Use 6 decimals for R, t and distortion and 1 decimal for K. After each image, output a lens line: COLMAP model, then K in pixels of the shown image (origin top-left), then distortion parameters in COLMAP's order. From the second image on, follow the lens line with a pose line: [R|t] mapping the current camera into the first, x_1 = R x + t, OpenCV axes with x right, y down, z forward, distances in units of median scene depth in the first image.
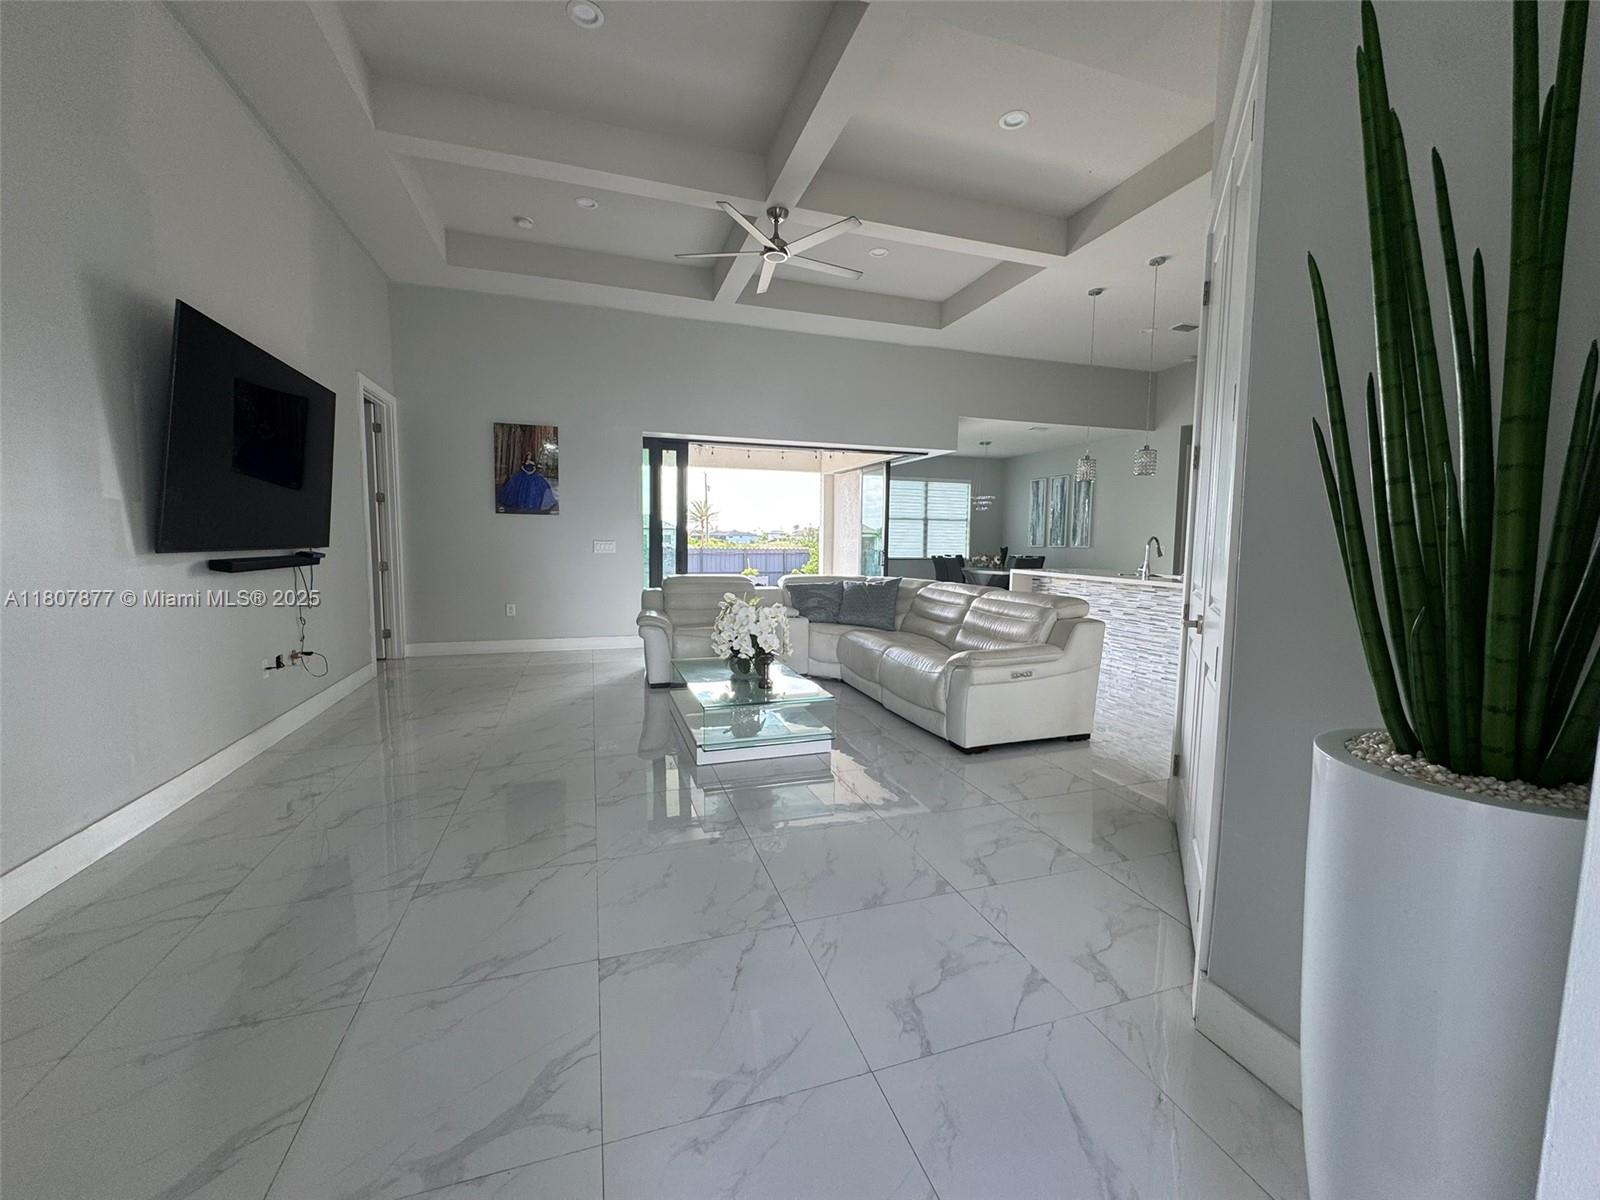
lens RADIAL K [[642.0, 0, 800.4], [0, 642.0, 598.6], [0, 0, 1]] dist [-0.002792, 0.000233]
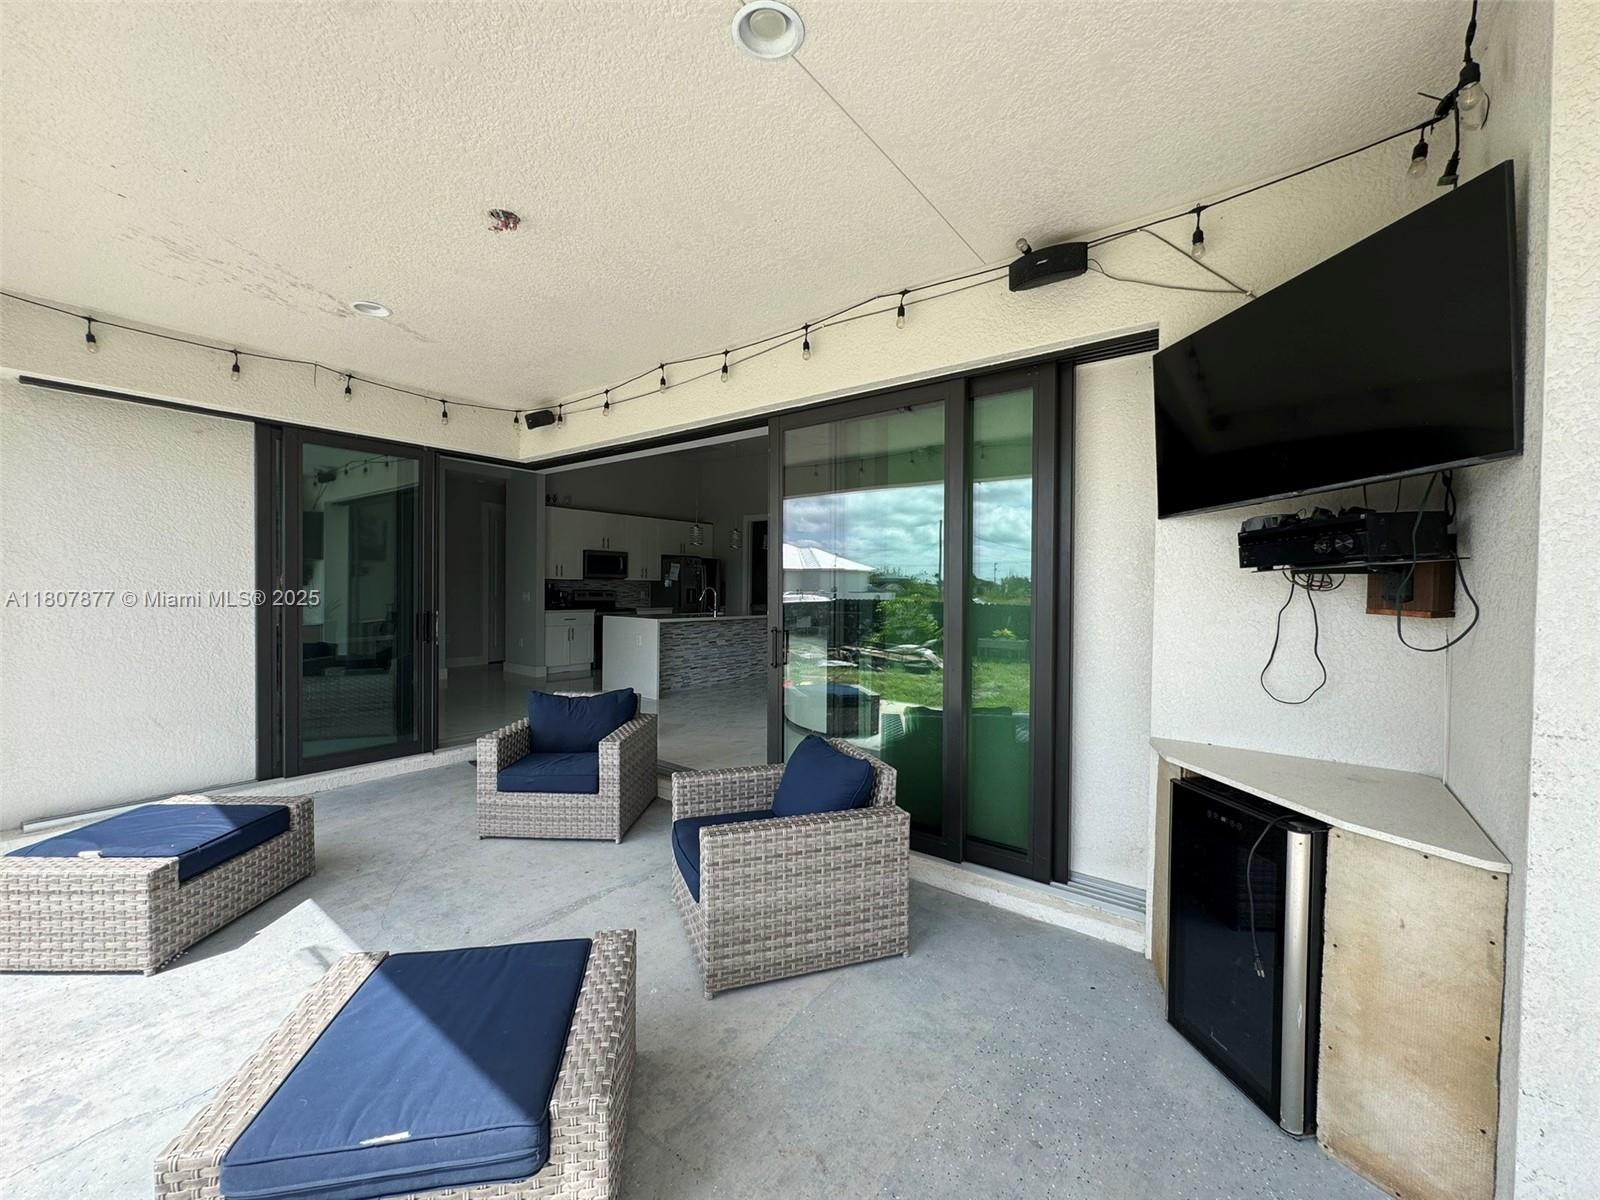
lens RADIAL K [[642.0, 0, 799.8], [0, 642.0, 595.8], [0, 0, 1]] dist [-0.002792, 0.000233]
pose [[-0.554678, -0.029337, 0.831548, -0.747187], [0.060226, 0.995341, 0.075289, -0.168210], [-0.829883, 0.091842, -0.550327, 1.579356]]
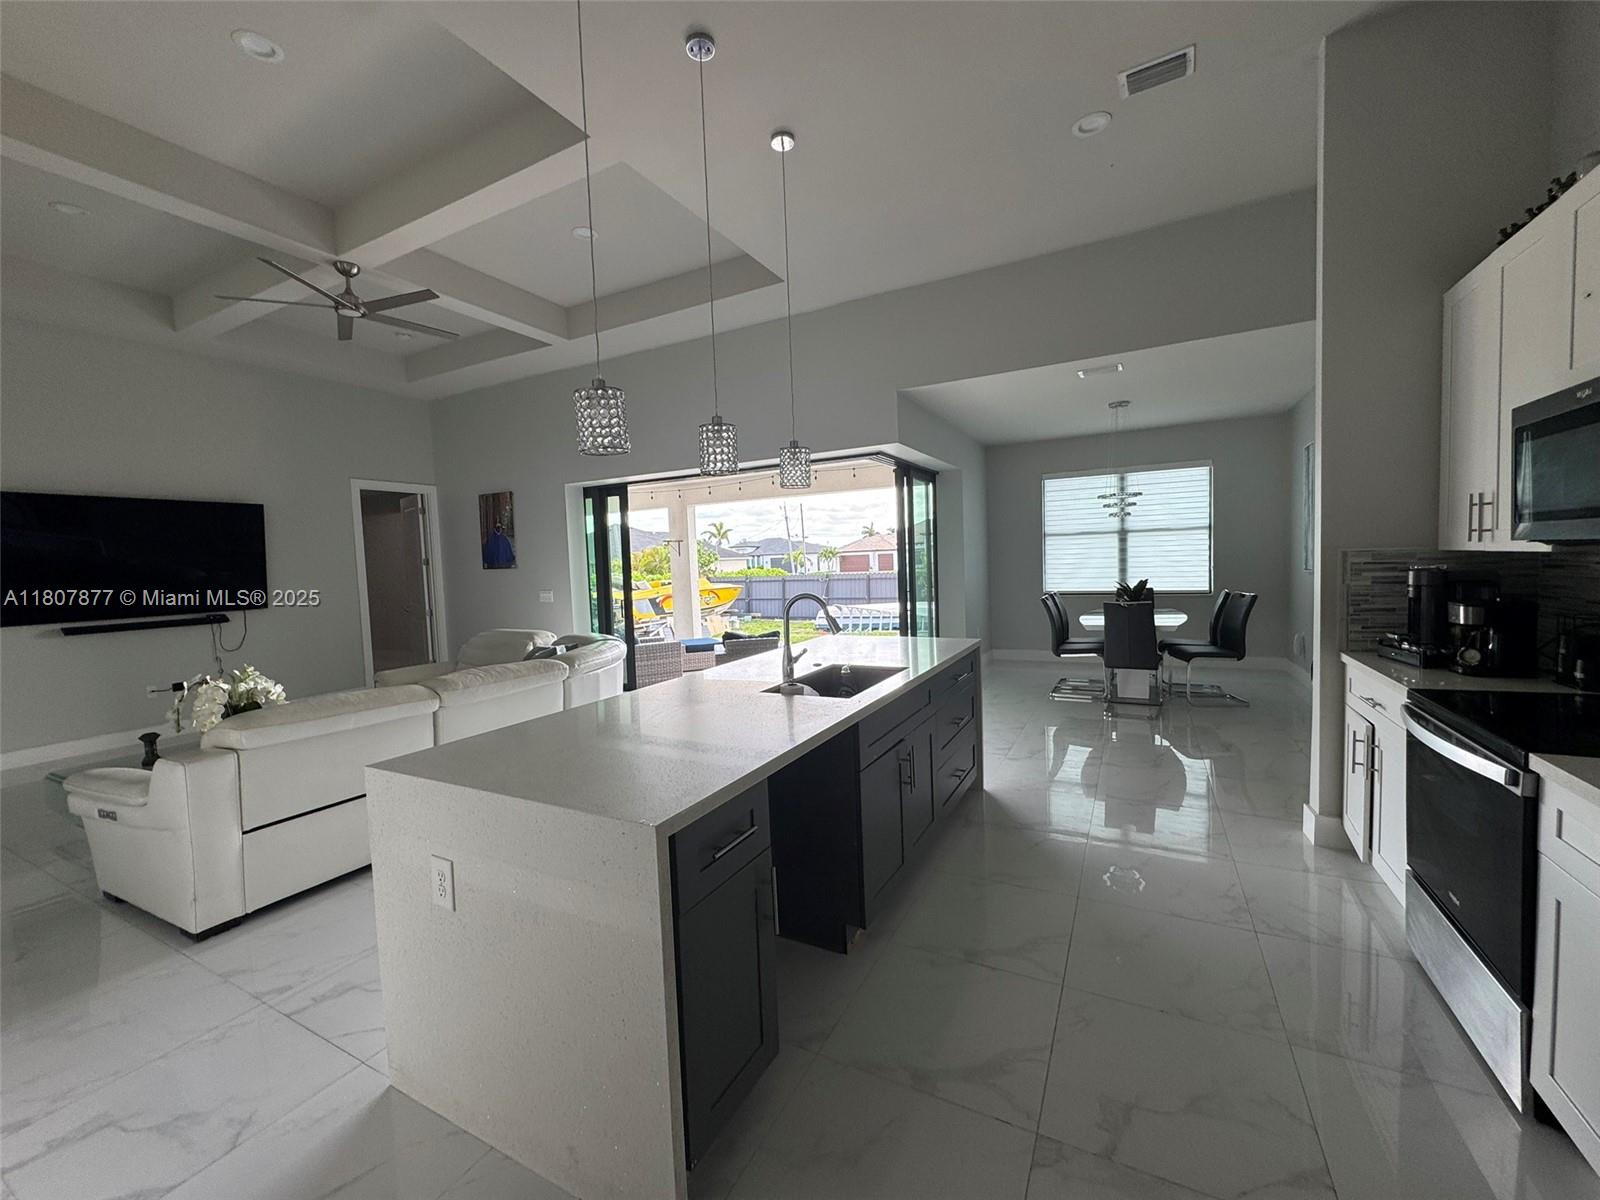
lens RADIAL K [[642.0, 0, 796.4], [0, 642.0, 593.3], [0, 0, 1]] dist [-0.002792, 0.000233]
pose [[0.689125, 0.002096, -0.724640, 0.857591], [-0.021849, 0.999601, -0.017887, -0.085365], [0.724313, 0.028159, 0.688896, 0.641652]]
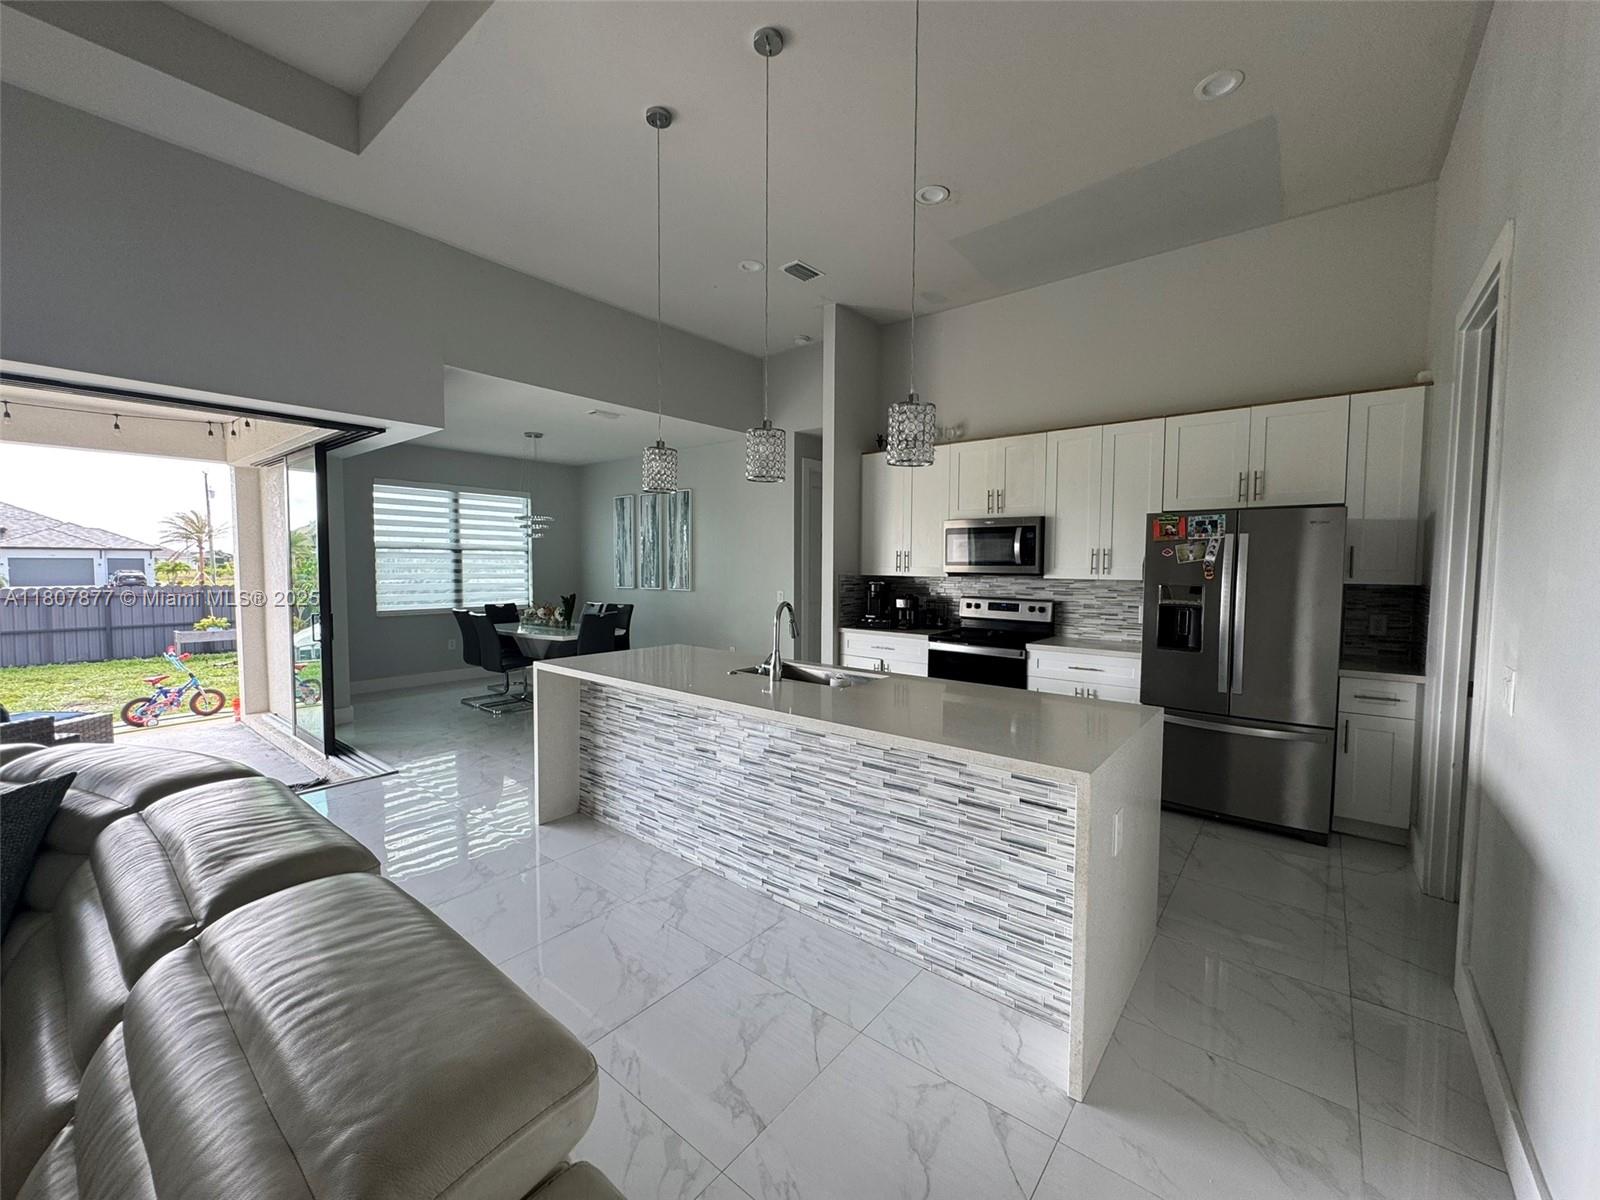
lens RADIAL K [[642.0, 0, 797.9], [0, 642.0, 593.0], [0, 0, 1]] dist [-0.002792, 0.000233]
pose [[0.843129, -0.028523, 0.536954, 0.269146], [0.051541, 0.998281, -0.027902, -0.085506], [-0.535235, 0.051200, 0.843150, 0.533486]]
